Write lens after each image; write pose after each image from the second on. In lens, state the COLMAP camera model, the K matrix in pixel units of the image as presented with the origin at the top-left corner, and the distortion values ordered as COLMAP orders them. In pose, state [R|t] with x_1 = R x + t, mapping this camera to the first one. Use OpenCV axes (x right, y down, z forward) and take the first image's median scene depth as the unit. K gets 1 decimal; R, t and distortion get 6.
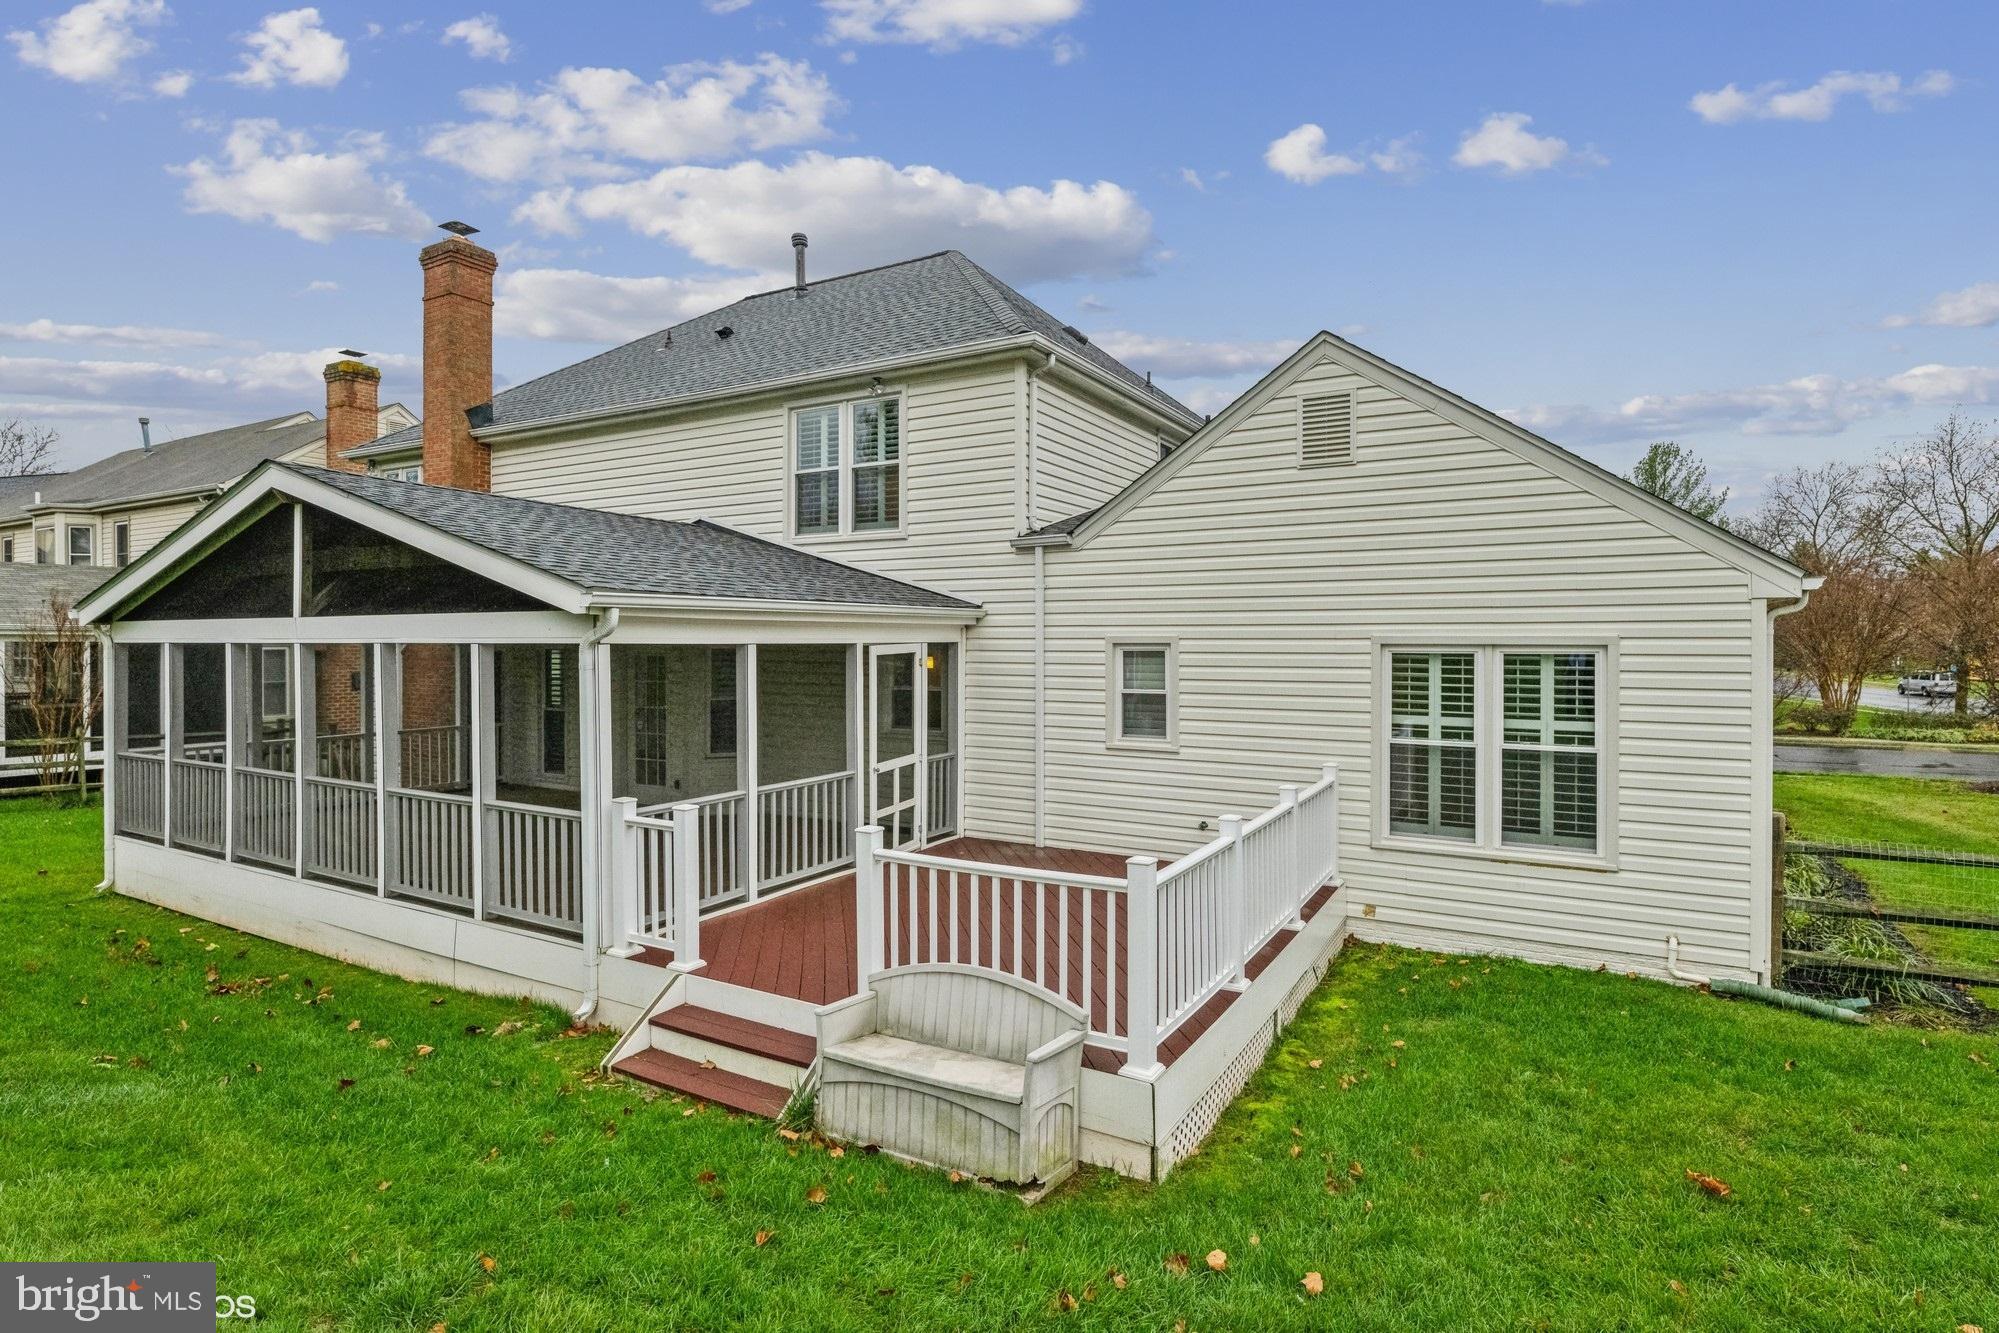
lens RADIAL K [[1027.2, 0, 995.7], [0, 1027.2, 652.5], [0, 0, 1]] dist [0.001497, -0.000314]
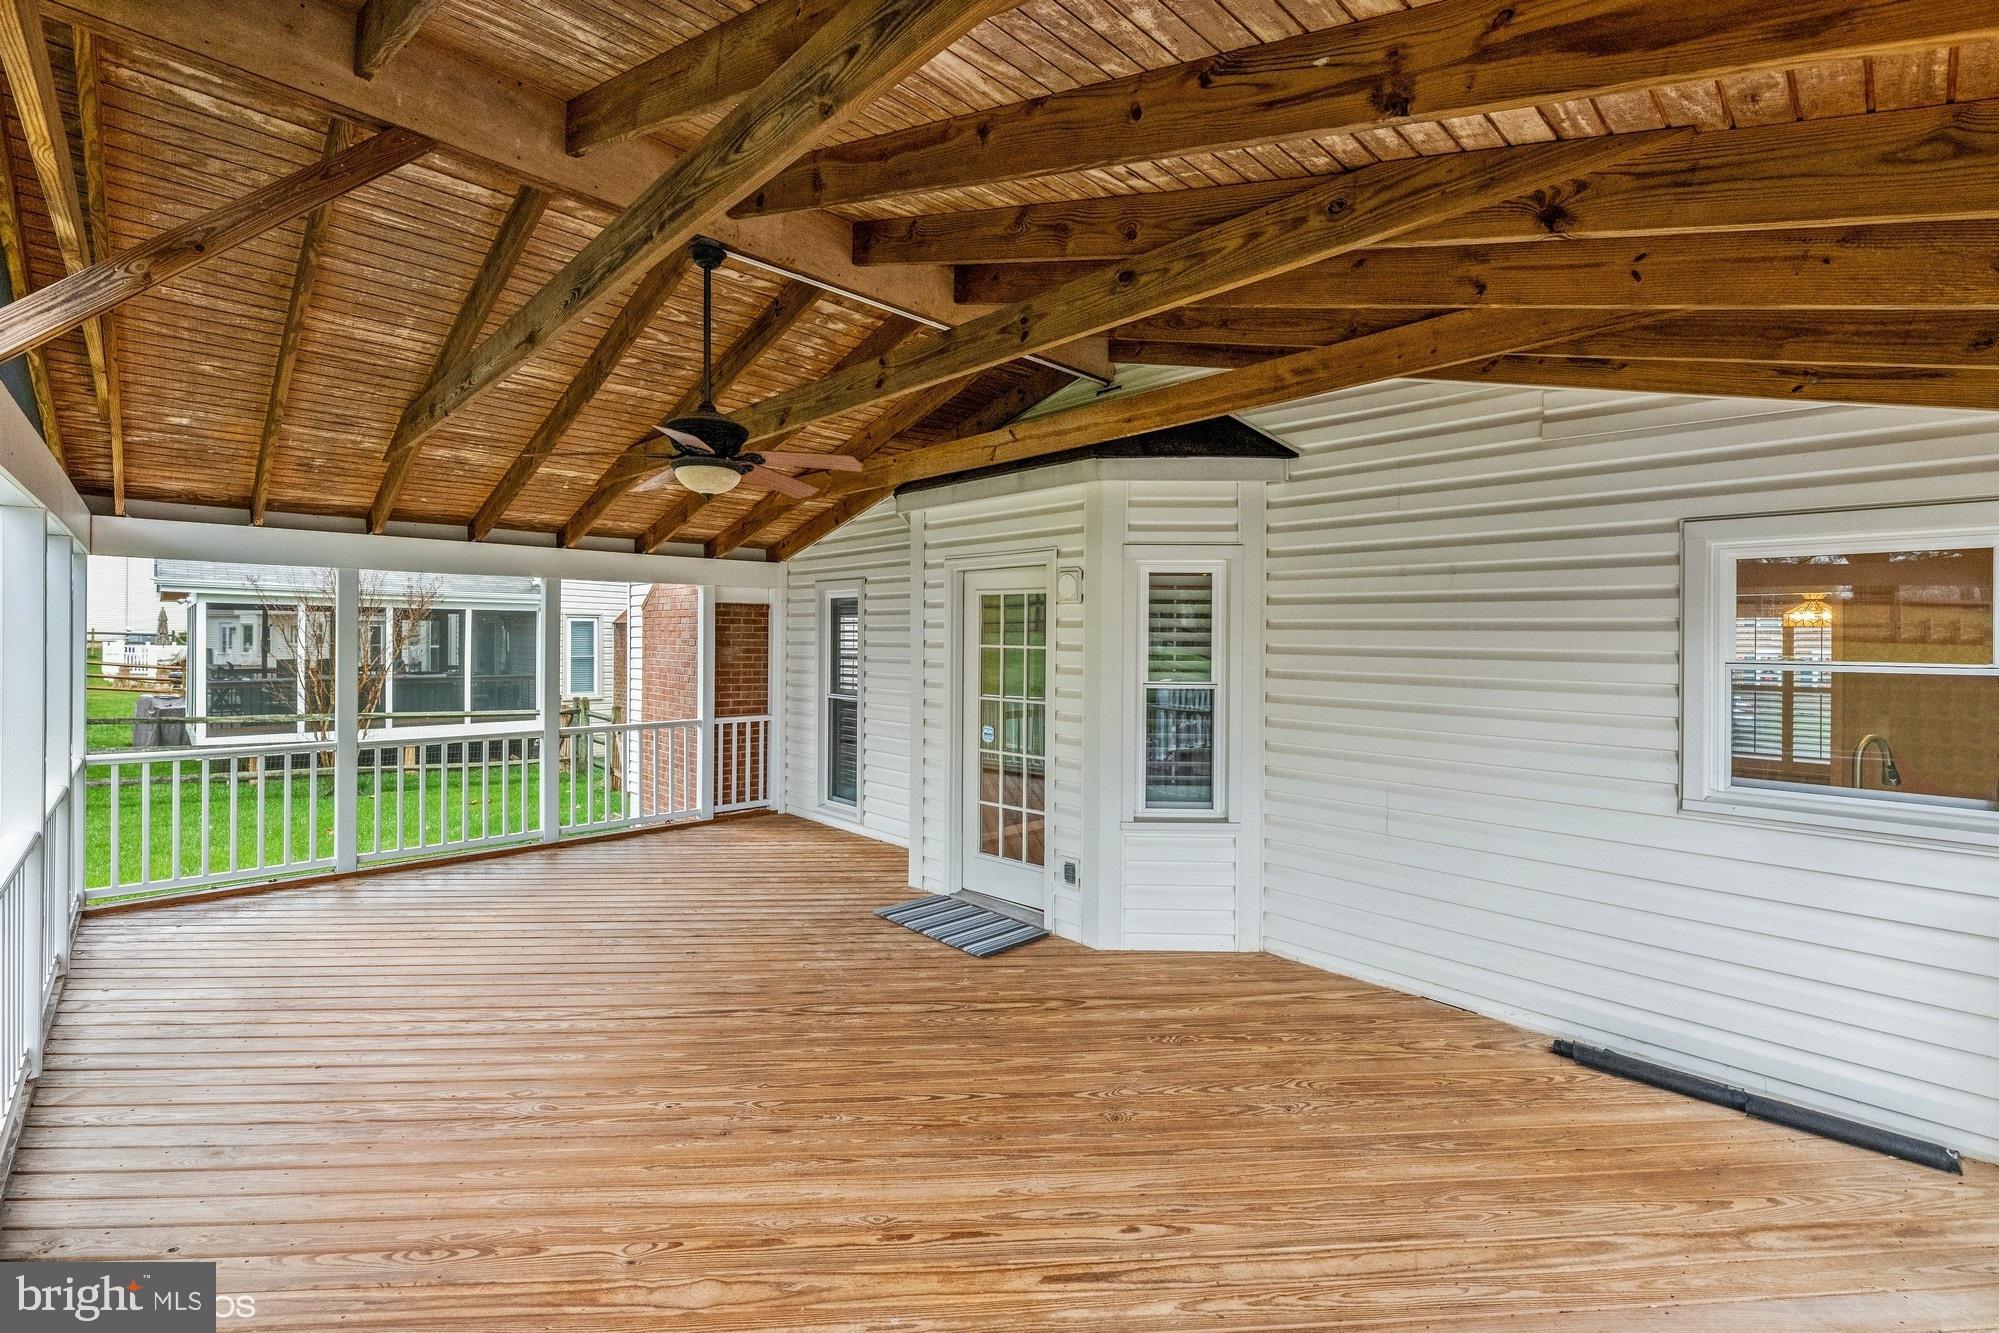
lens RADIAL K [[859.8, 0, 1001.9], [0, 859.8, 649.8], [0, 0, 1]] dist [-0.009936, 0.000487]
pose [[0.963630, 0.011775, -0.266980, -0.281021], [-0.011522, 0.999930, 0.002514, 0.034831], [0.266991, 0.000654, 0.963699, 0.737081]]
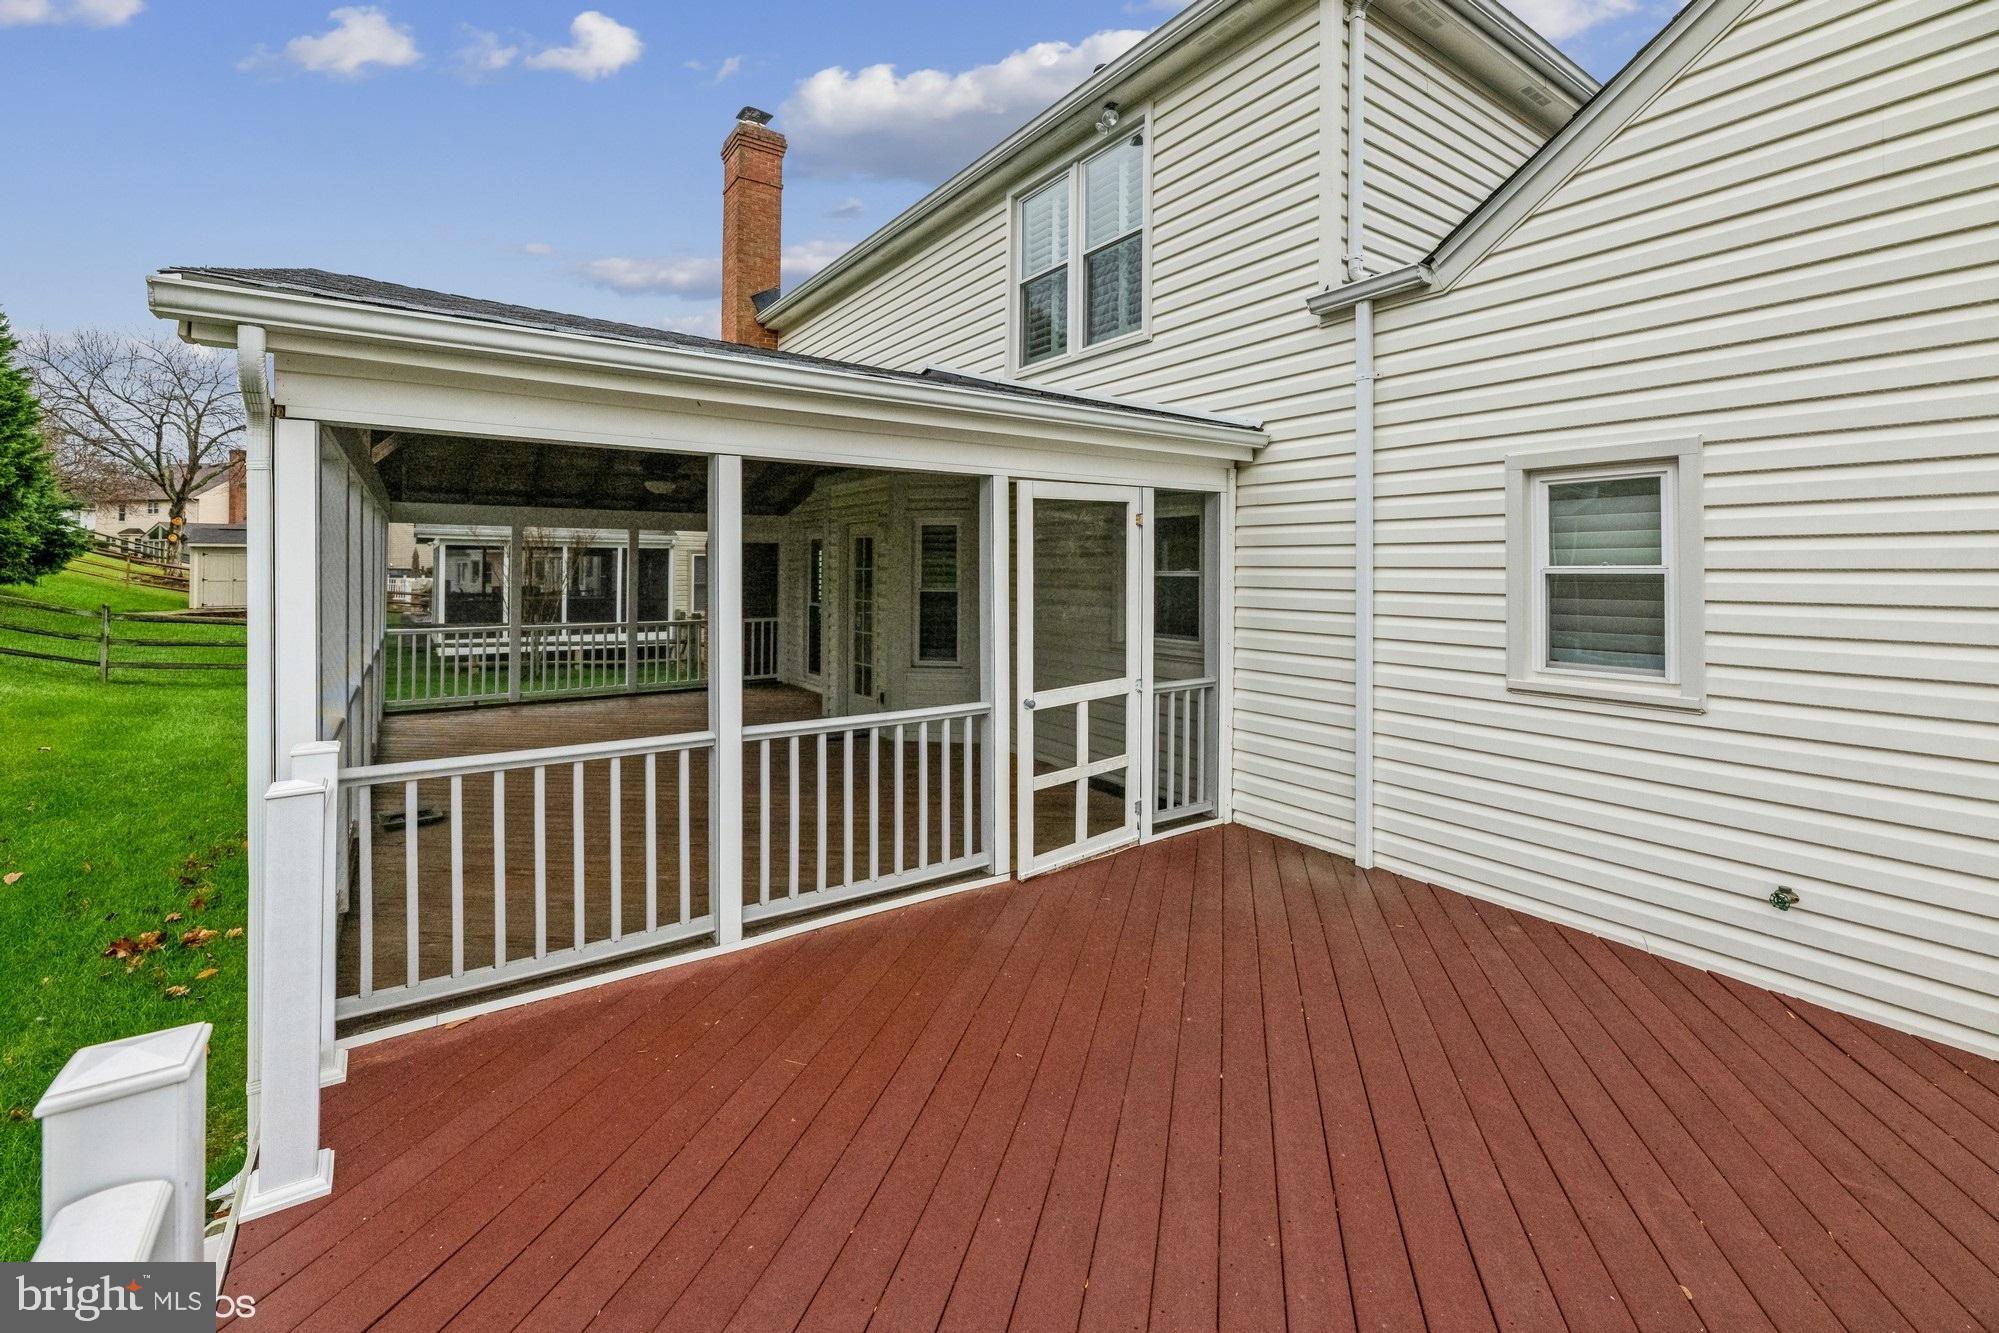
lens RADIAL K [[846.2, 0, 1009.5], [0, 846.2, 566.0], [0, 0, 1]] dist [-0.000596, -0.000010]
pose [[0.907446, 0.001300, -0.420166, 0.060696], [-0.008548, 0.999845, -0.015366, 0.042808], [0.420081, 0.017535, 0.907317, 0.529123]]
